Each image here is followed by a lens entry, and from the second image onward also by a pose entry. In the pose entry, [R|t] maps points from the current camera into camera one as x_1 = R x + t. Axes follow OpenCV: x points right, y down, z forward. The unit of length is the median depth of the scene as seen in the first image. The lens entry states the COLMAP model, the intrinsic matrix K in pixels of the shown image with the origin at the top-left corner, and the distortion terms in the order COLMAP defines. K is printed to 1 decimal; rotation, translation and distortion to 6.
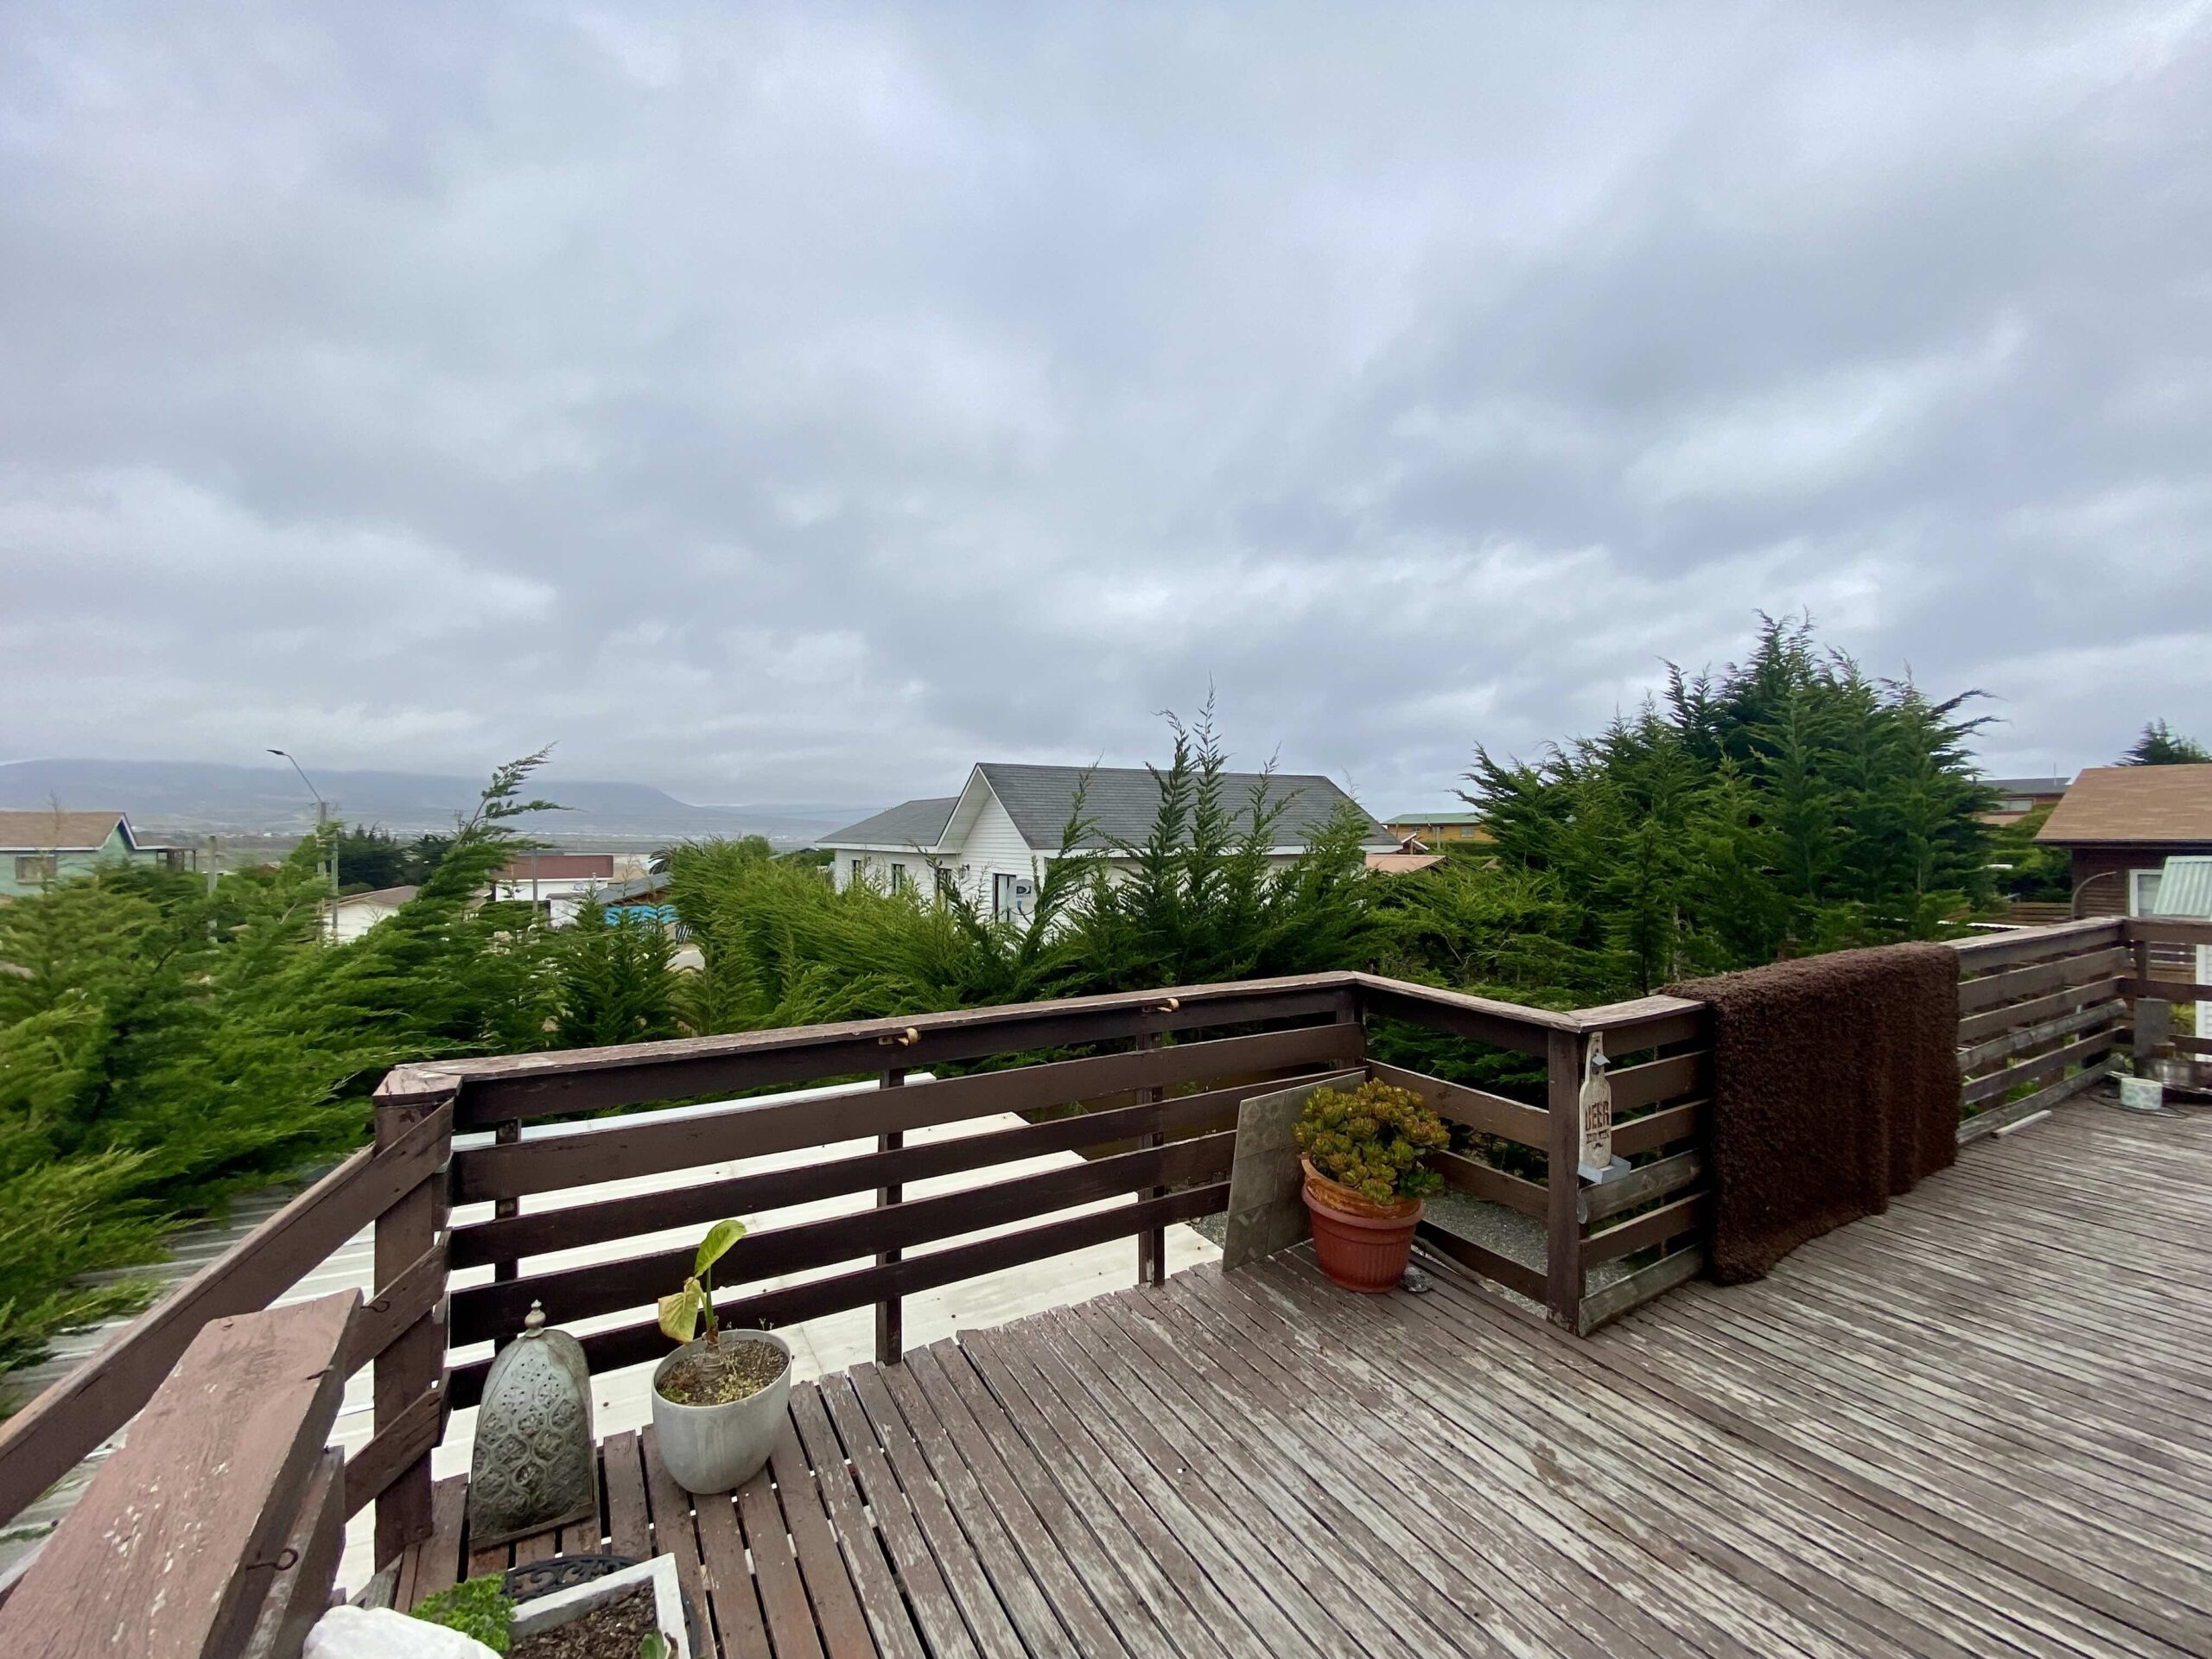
lens RADIAL K [[895.1, 0, 1089.2], [0, 895.1, 826.5], [0, 0, 1]] dist [-0.022380, -0.000608]
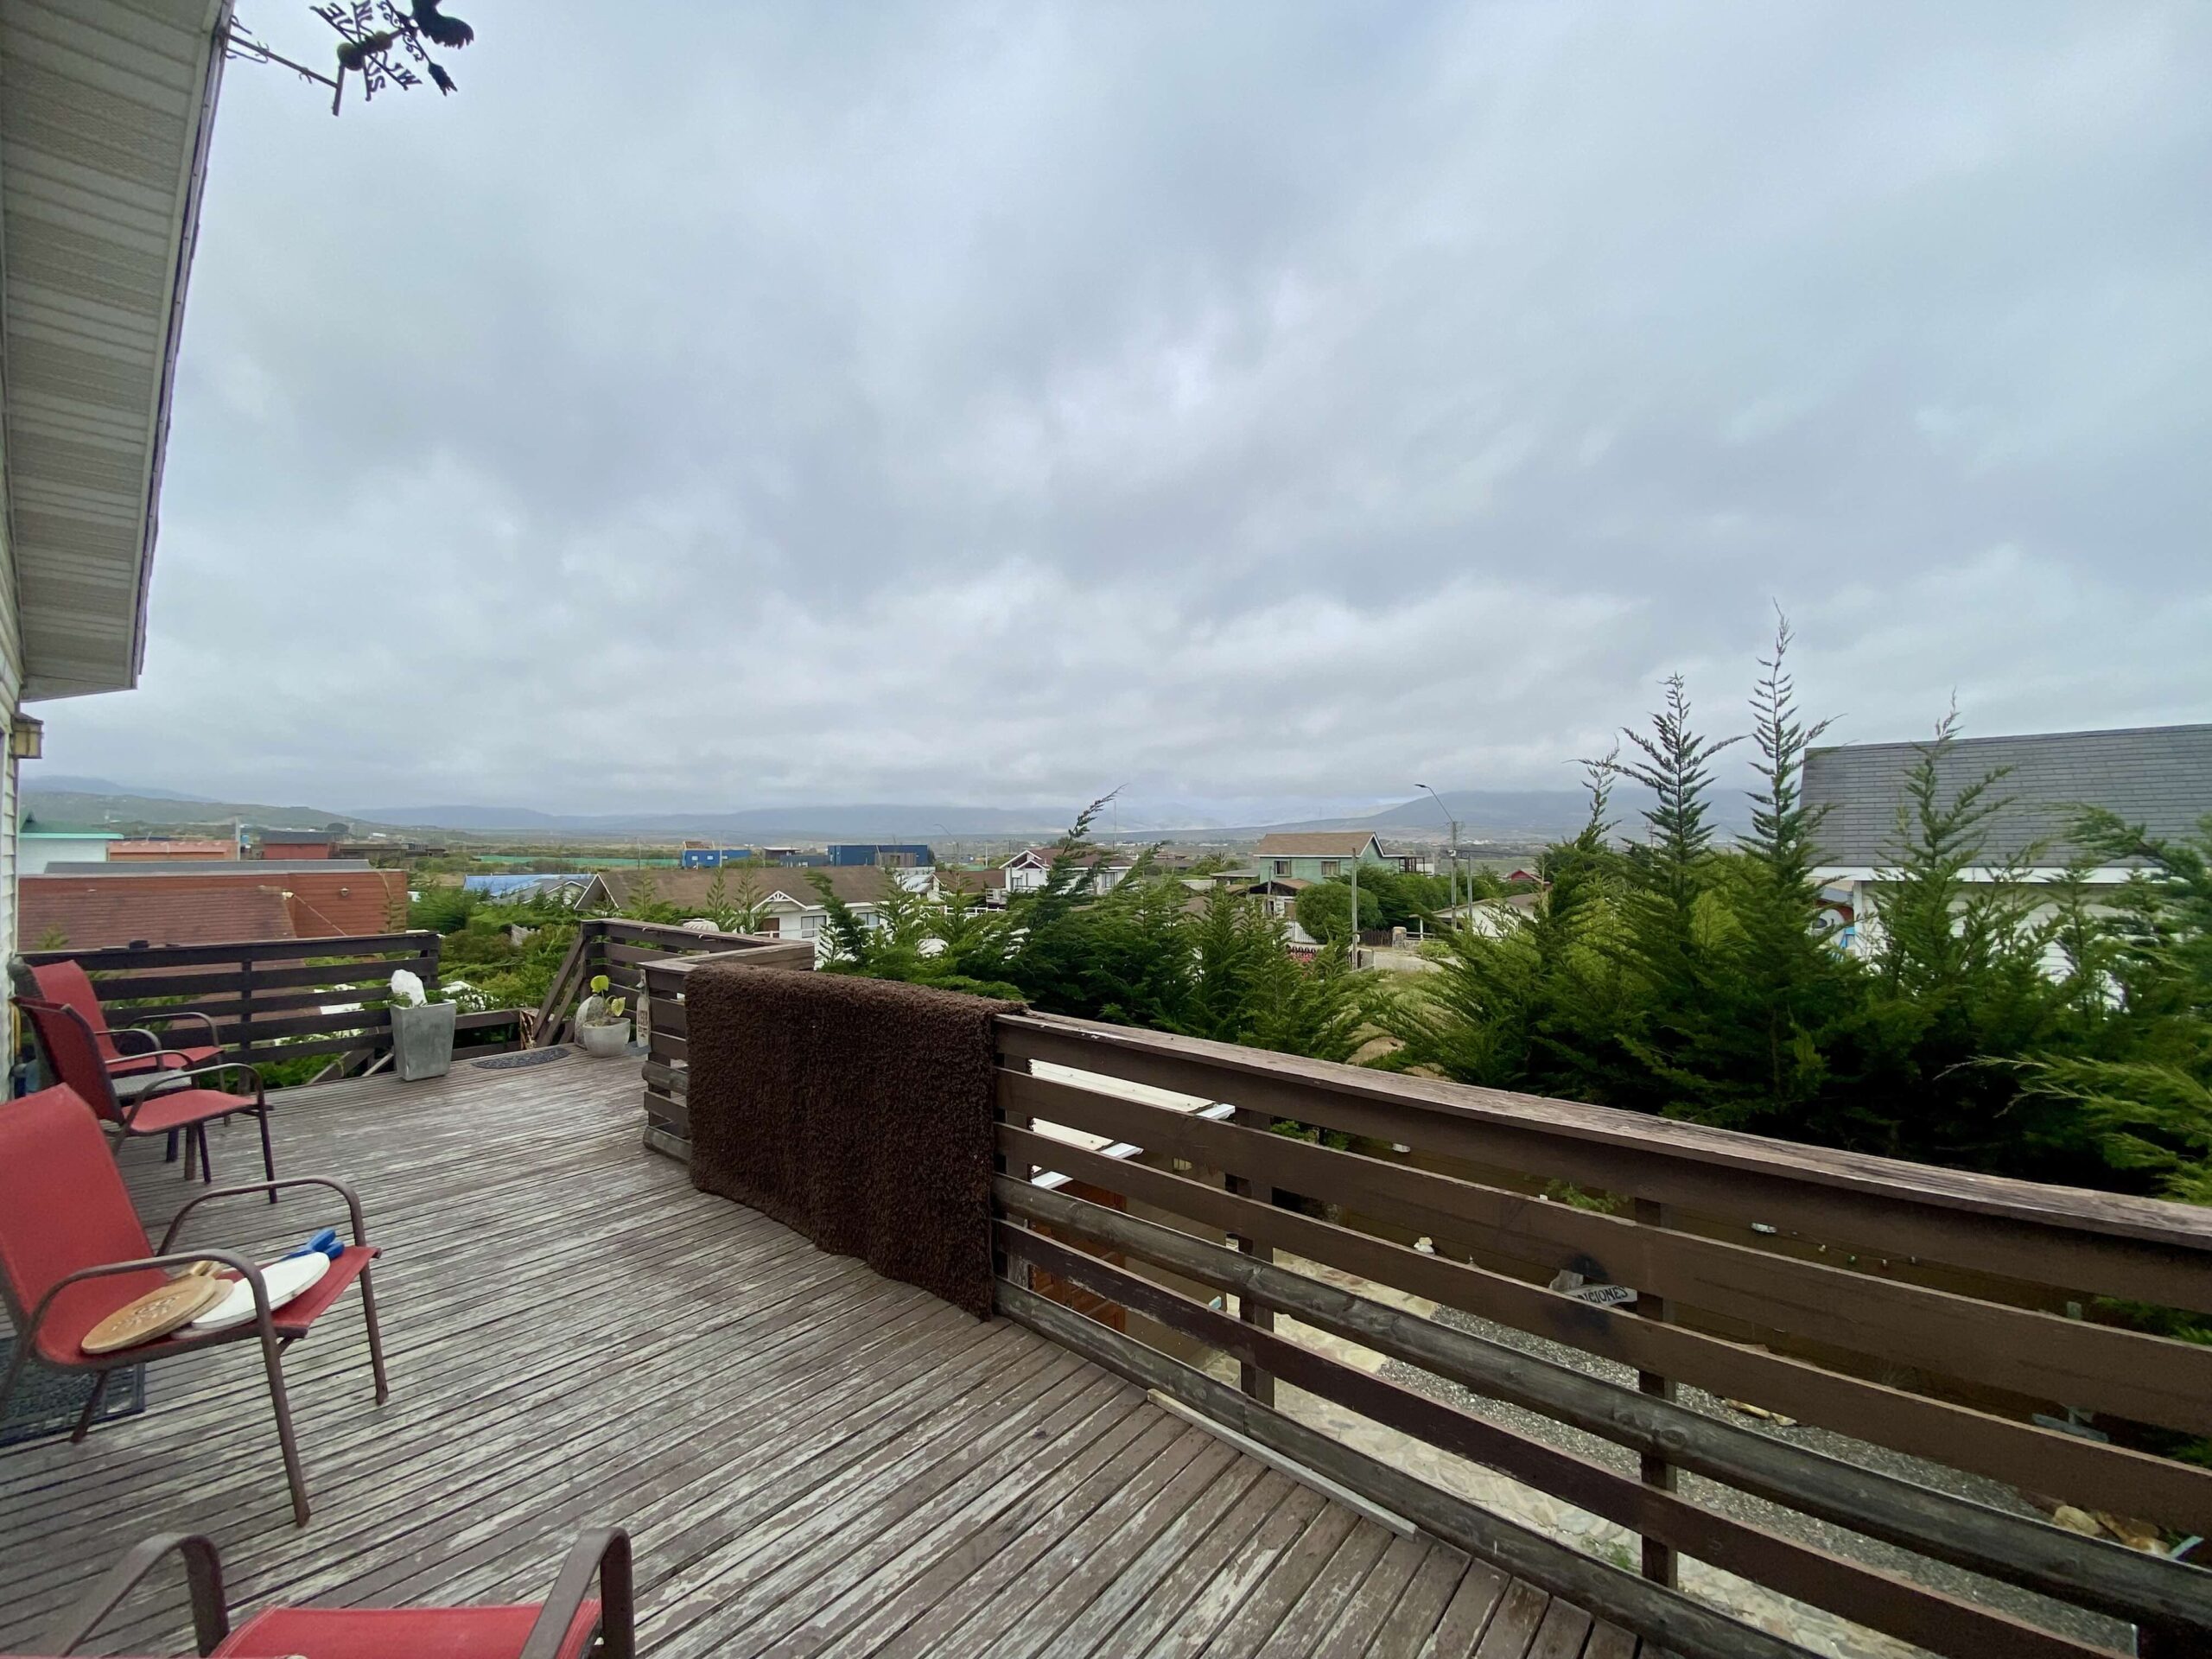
lens RADIAL K [[895.1, 0, 1103.0], [0, 895.1, 828.1], [0, 0, 1]] dist [-0.022380, -0.000608]
pose [[0.359565, -0.015034, -0.932999, 2.258726], [0.003787, 0.999885, -0.014653, 0.007691], [0.933113, 0.001735, 0.359580, 1.116341]]
